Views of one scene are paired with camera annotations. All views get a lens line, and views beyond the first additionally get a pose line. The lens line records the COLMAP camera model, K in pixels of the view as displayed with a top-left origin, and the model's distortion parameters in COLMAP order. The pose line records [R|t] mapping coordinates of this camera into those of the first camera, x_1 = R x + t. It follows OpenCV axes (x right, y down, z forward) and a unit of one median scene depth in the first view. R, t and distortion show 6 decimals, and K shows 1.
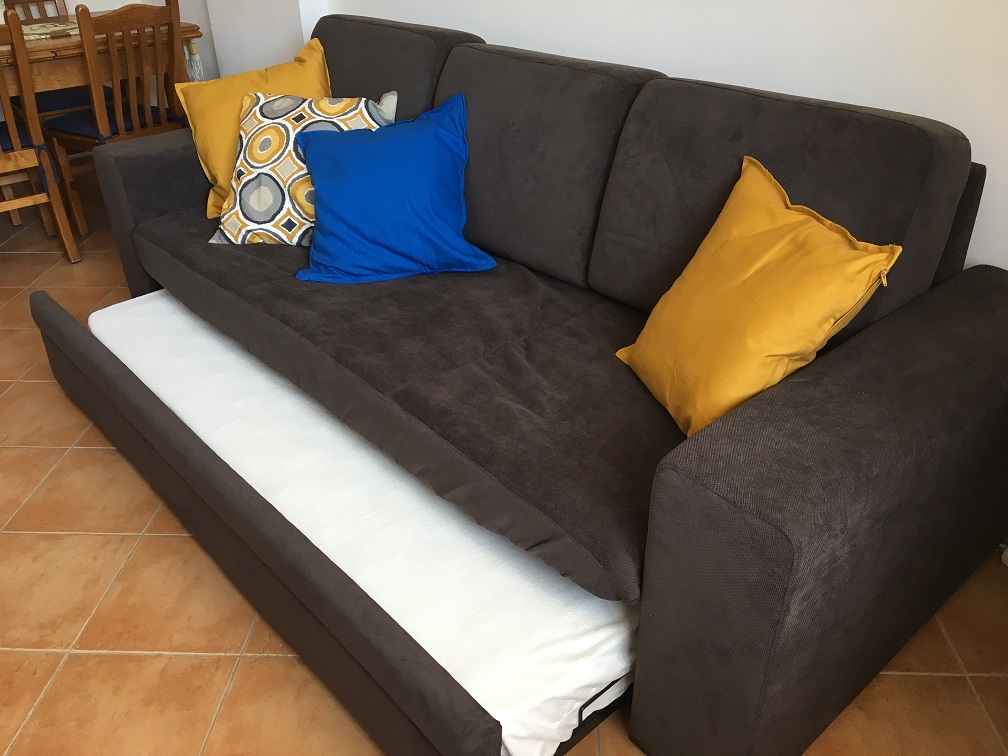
lens RADIAL K [[867.7, 0, 504.0], [0, 867.7, 378.0], [0, 0, 1]] dist [0.098303, -0.123892]
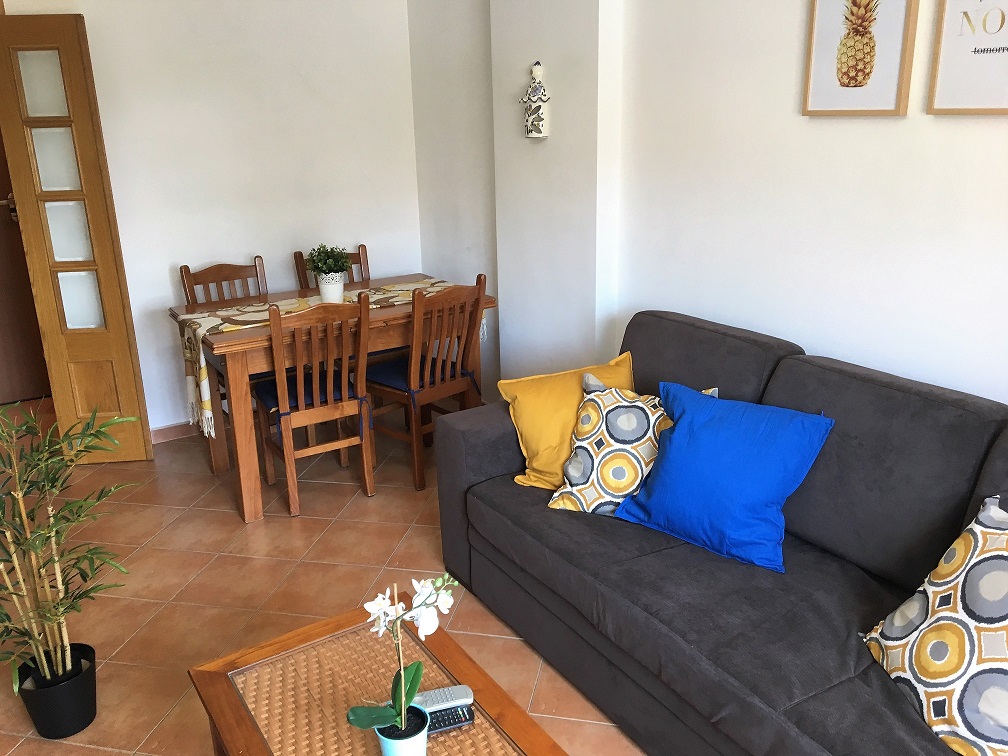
lens RADIAL K [[867.7, 0, 504.0], [0, 867.7, 378.0], [0, 0, 1]] dist [0.098303, -0.123892]
pose [[0.987867, 0.047050, -0.148005, -0.210294], [-0.076632, 0.976581, -0.201040, -0.087324], [0.135080, 0.209942, 0.968338, -0.108875]]
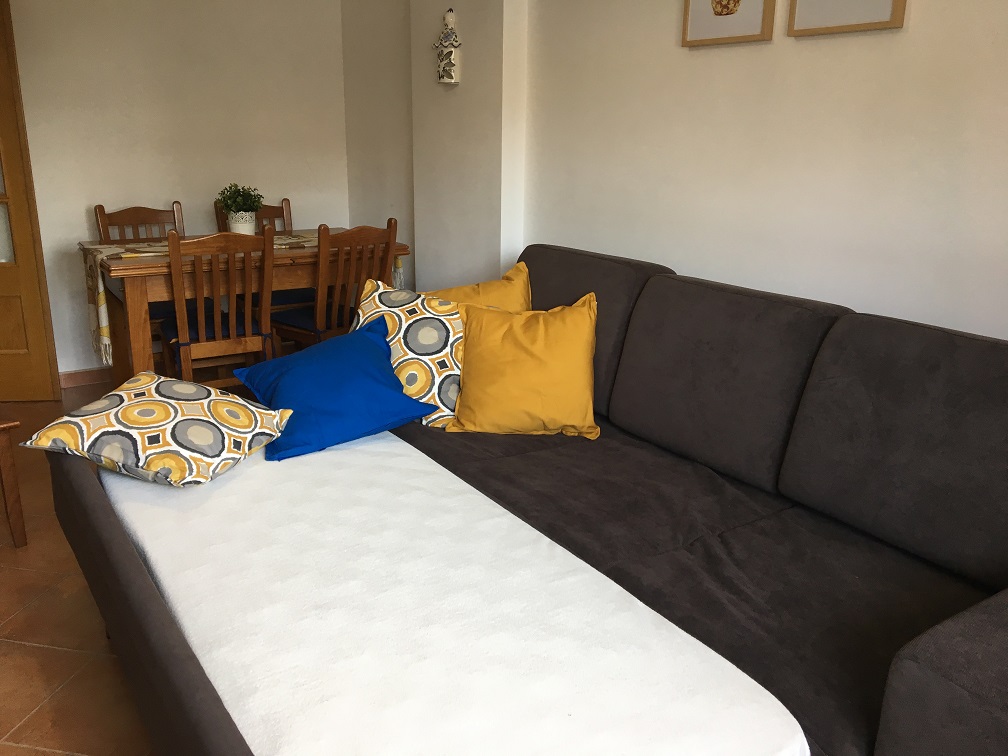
lens RADIAL K [[867.7, 0, 504.0], [0, 867.7, 378.0], [0, 0, 1]] dist [0.098303, -0.123892]
pose [[0.990047, 0.076263, -0.118280, -0.091199], [-0.102016, 0.967861, -0.229866, 0.031652], [0.096949, 0.239644, 0.966008, -0.081749]]
